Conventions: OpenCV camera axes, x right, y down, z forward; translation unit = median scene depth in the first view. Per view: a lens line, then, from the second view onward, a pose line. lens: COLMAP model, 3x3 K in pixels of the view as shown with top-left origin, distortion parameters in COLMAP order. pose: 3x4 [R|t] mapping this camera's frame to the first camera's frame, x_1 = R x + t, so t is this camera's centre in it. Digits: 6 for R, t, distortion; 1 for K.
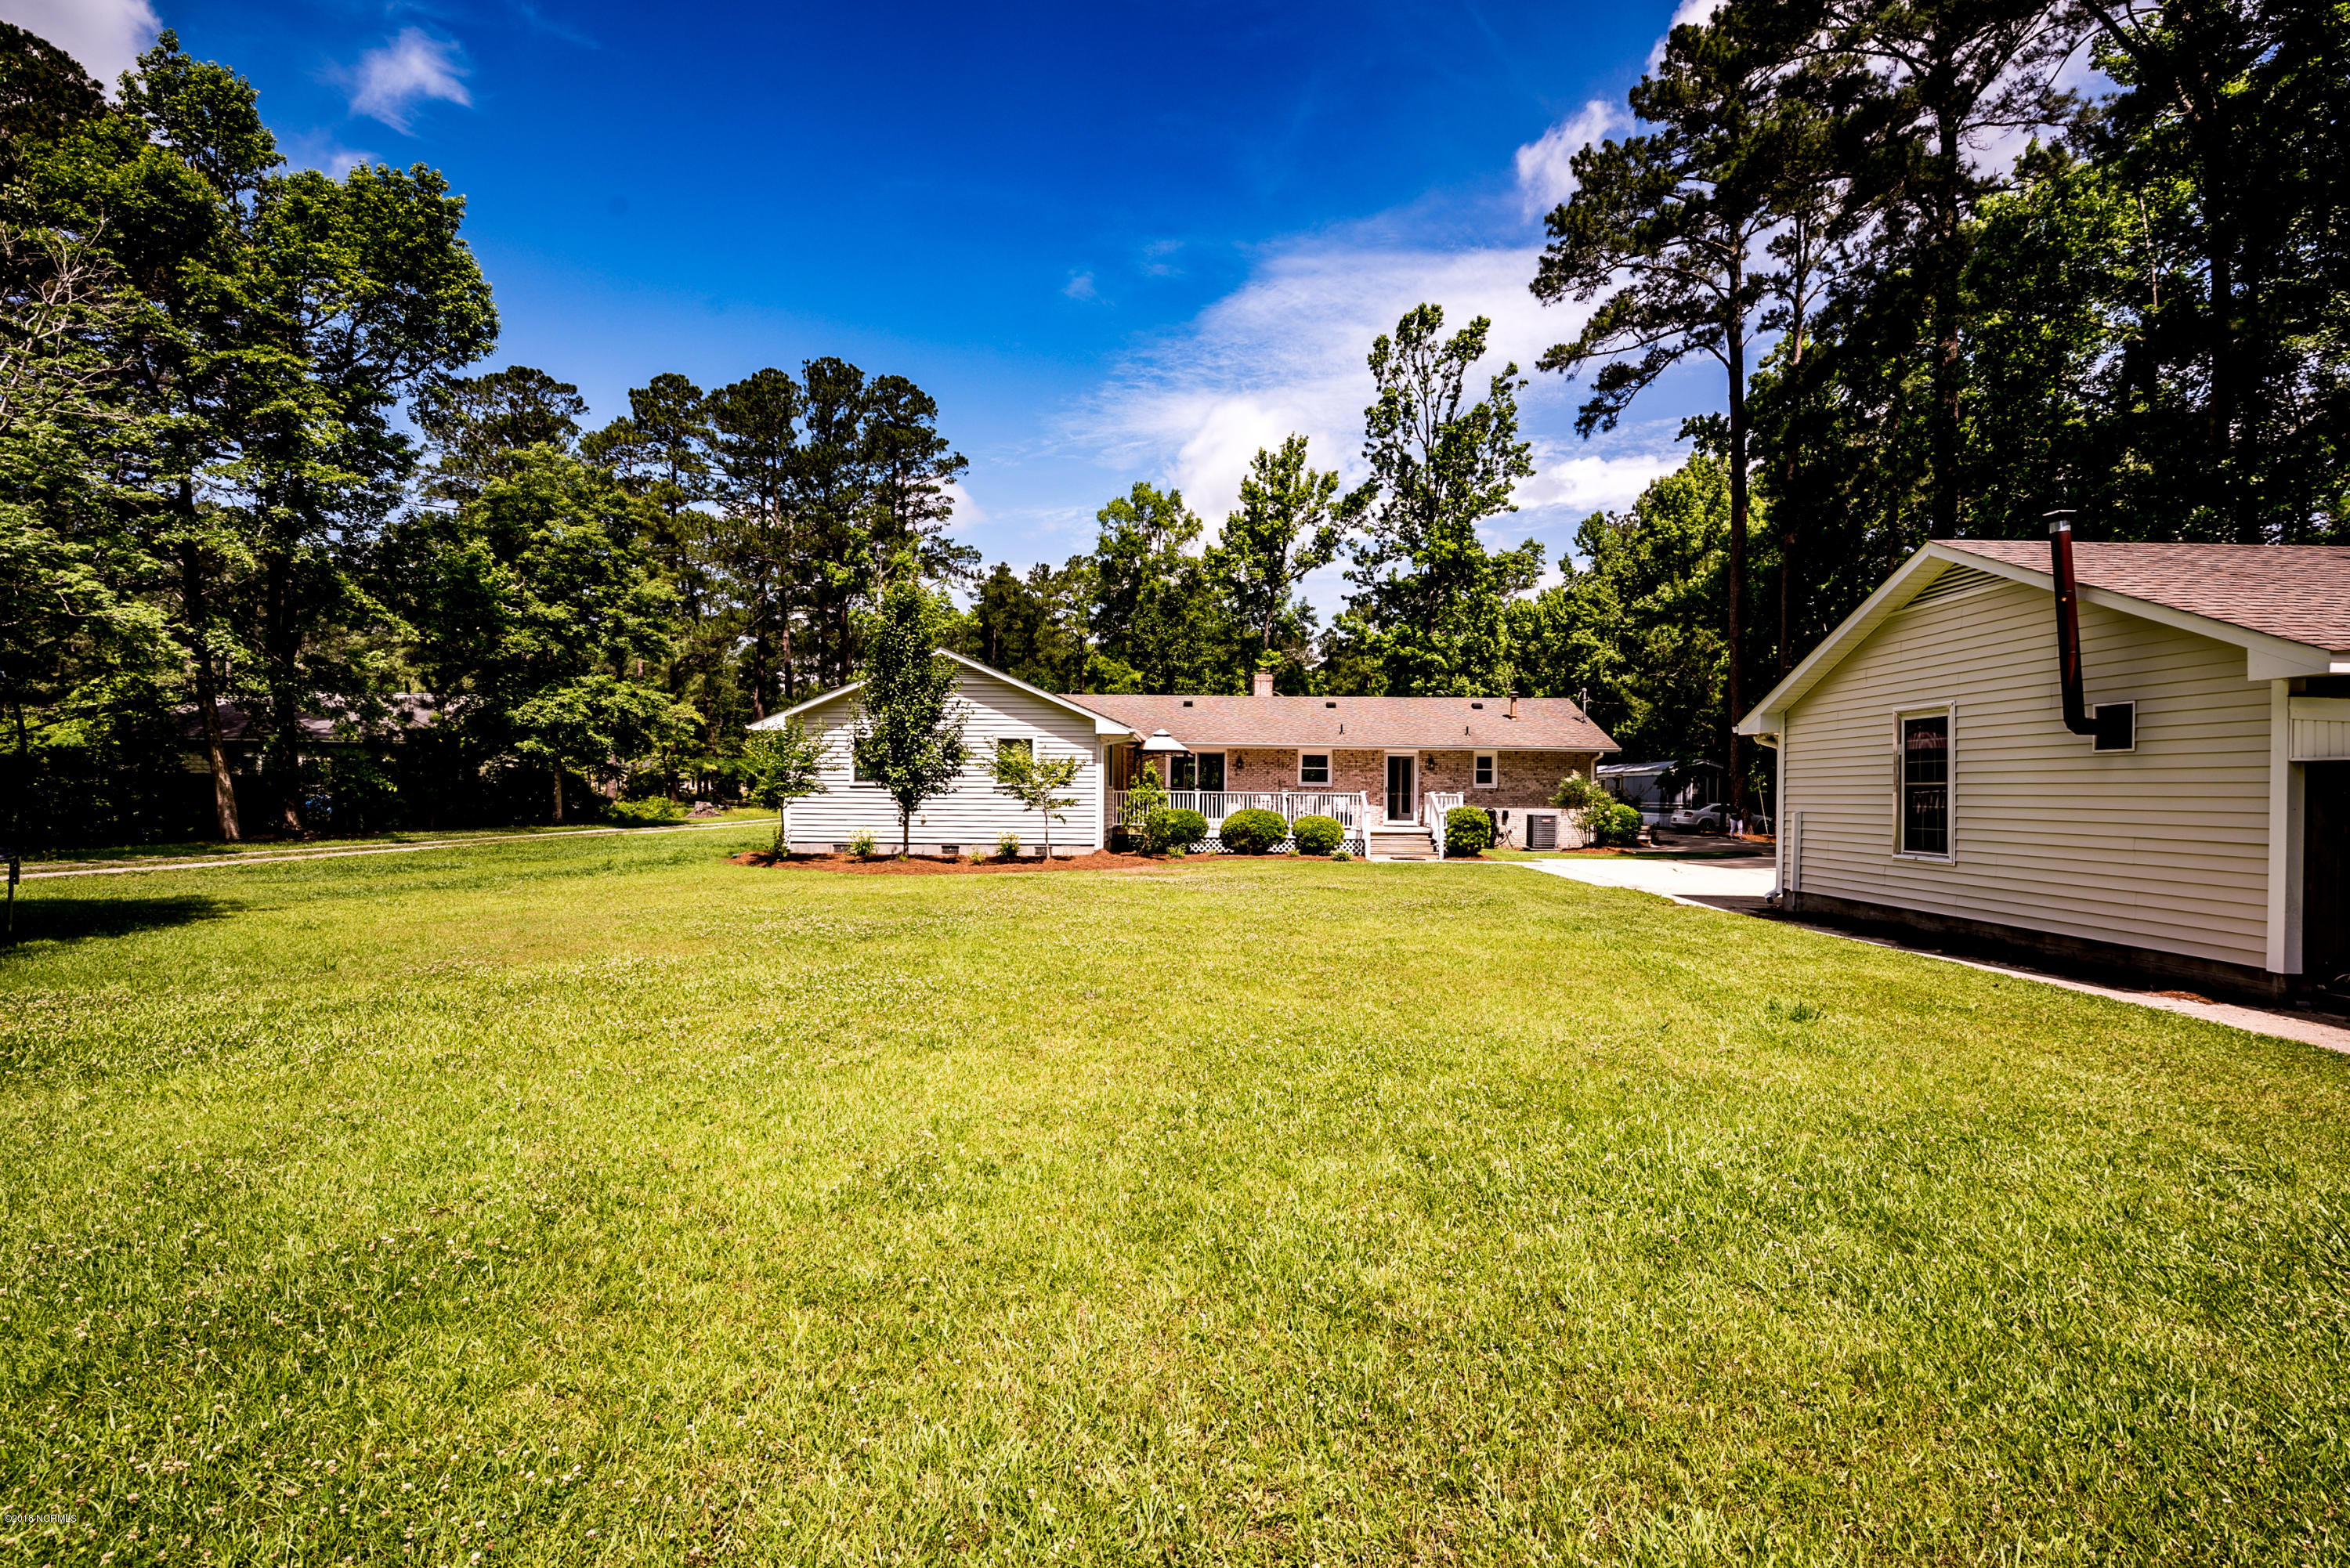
lens RADIAL K [[1014.6, 0, 1169.7], [0, 1014.6, 790.2], [0, 0, 1]] dist [-0.003695, -0.003717]
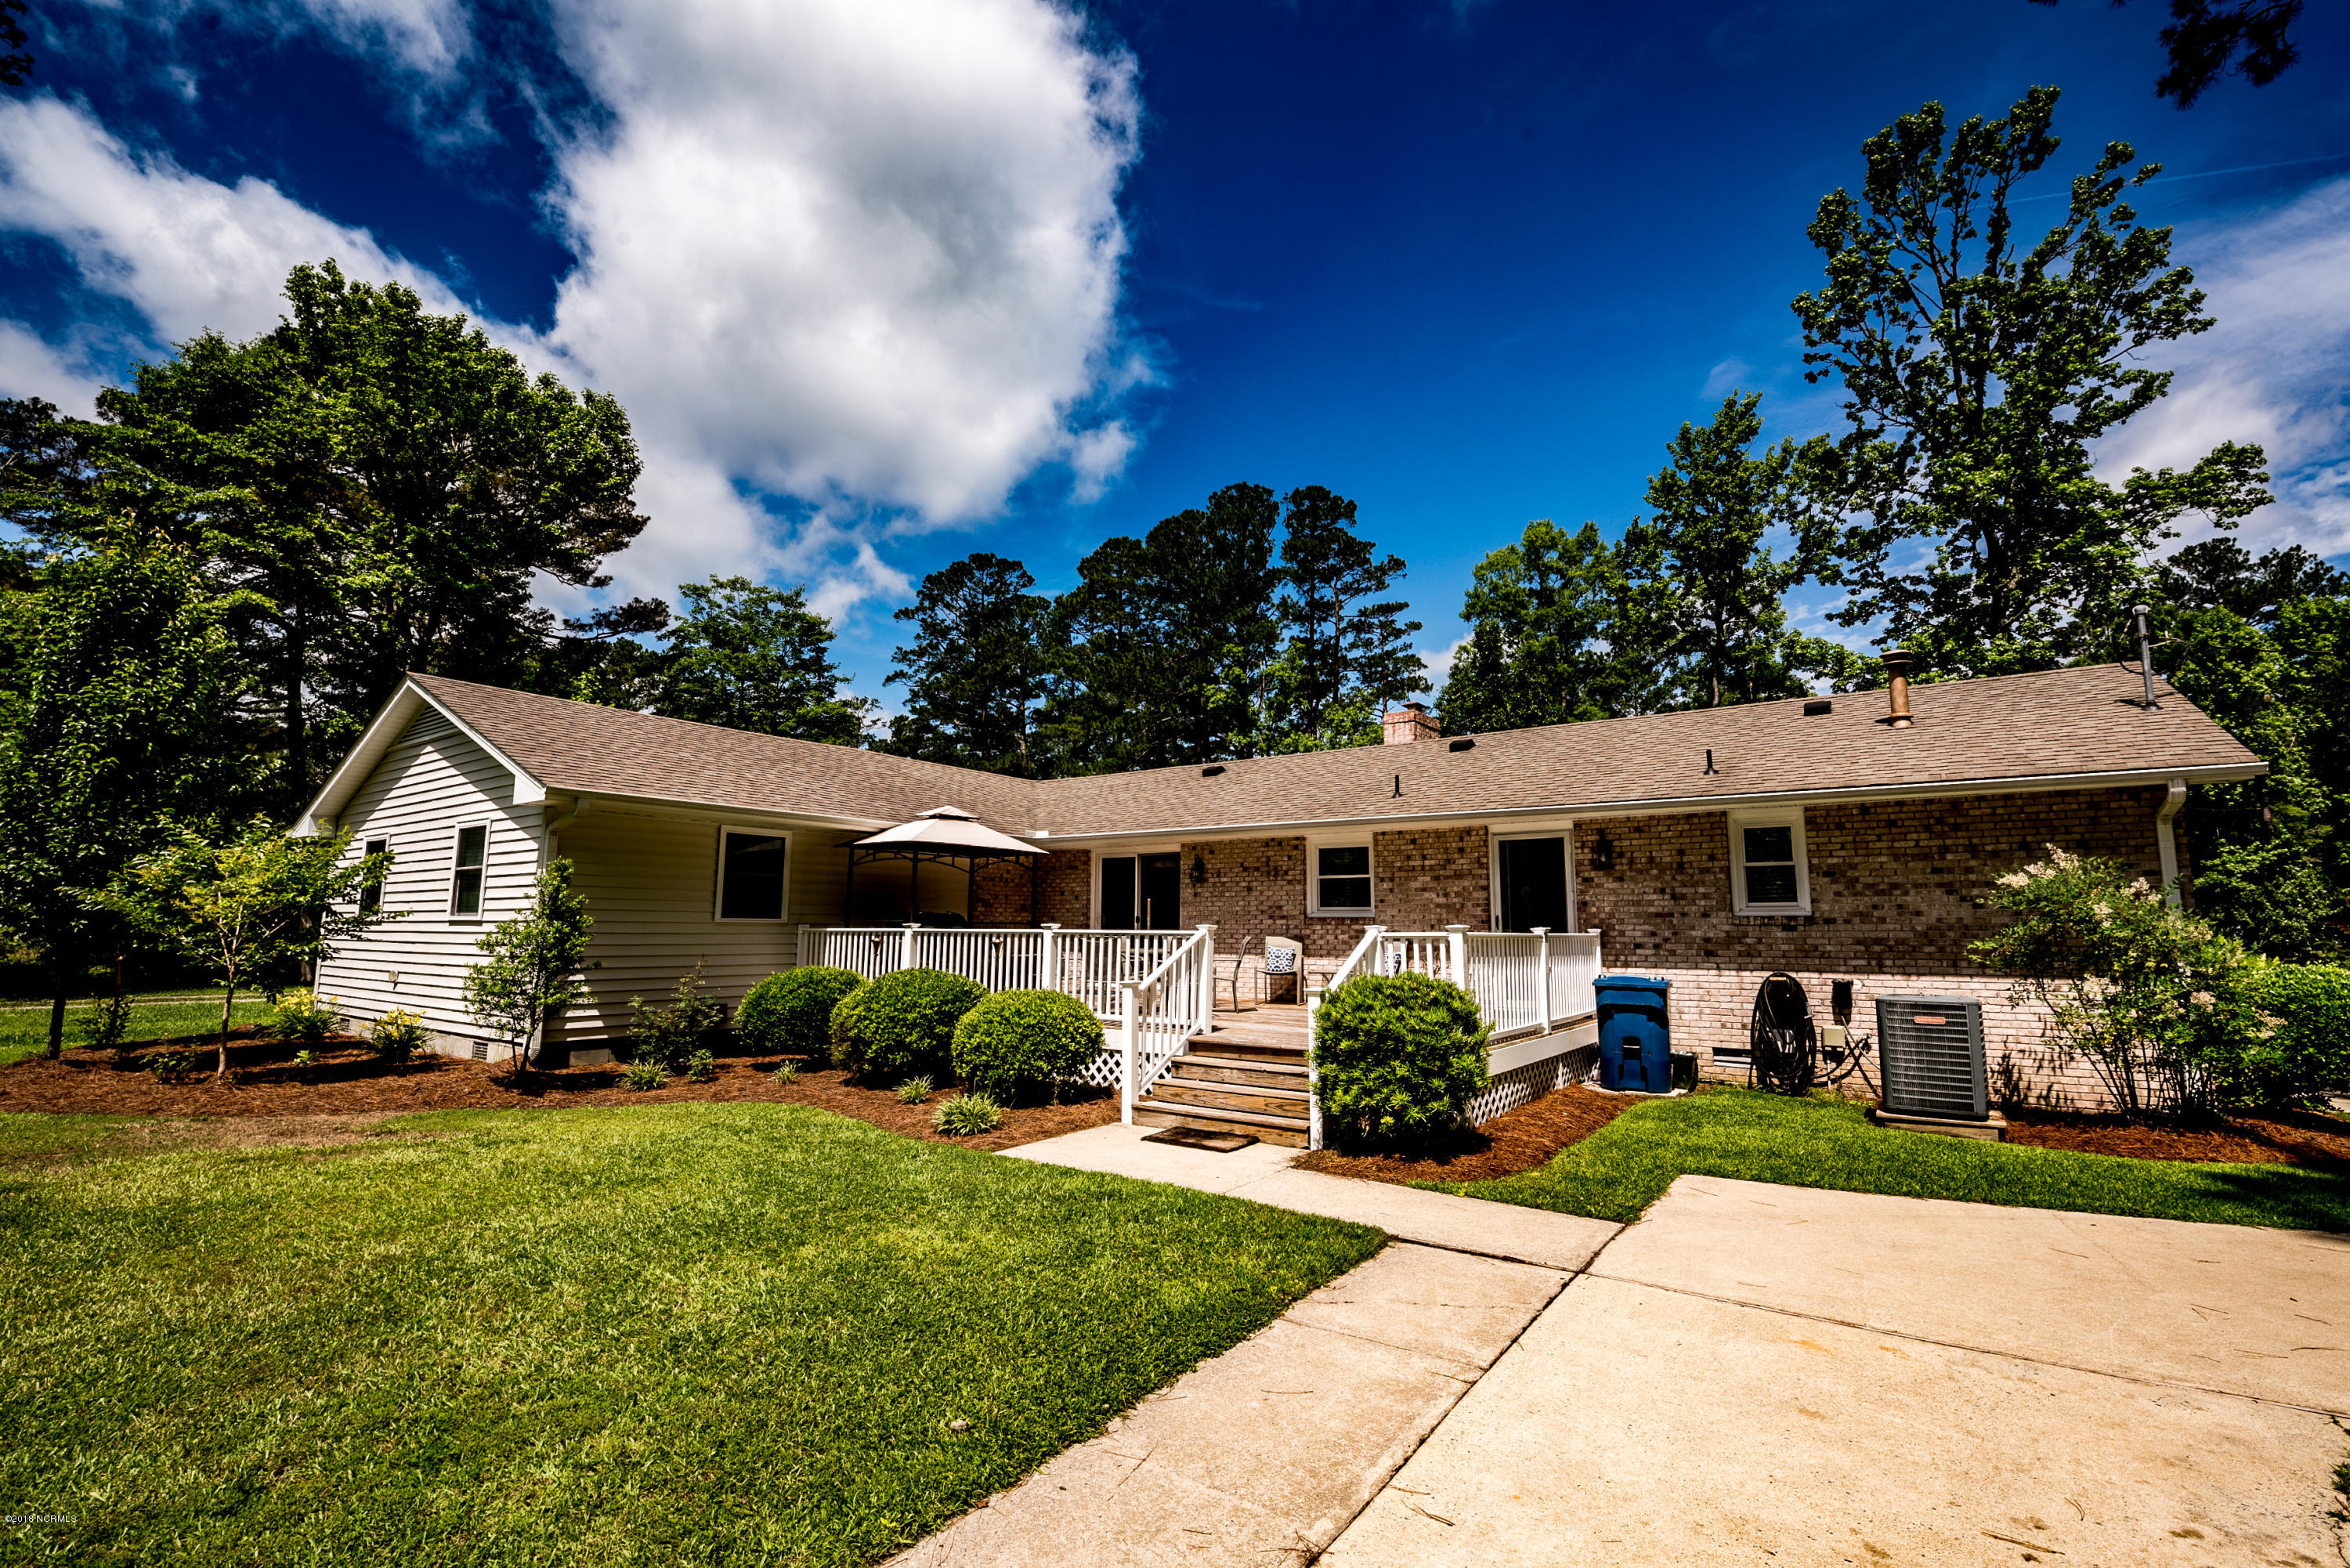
lens RADIAL K [[1014.6, 0, 1178.7], [0, 1014.6, 778.5], [0, 0, 1]] dist [-0.003695, -0.003717]
pose [[0.834674, -0.087056, -0.543821, 0.330846], [0.001361, 0.987751, -0.156033, 0.005466], [0.550743, 0.129497, 0.824568, 0.583440]]
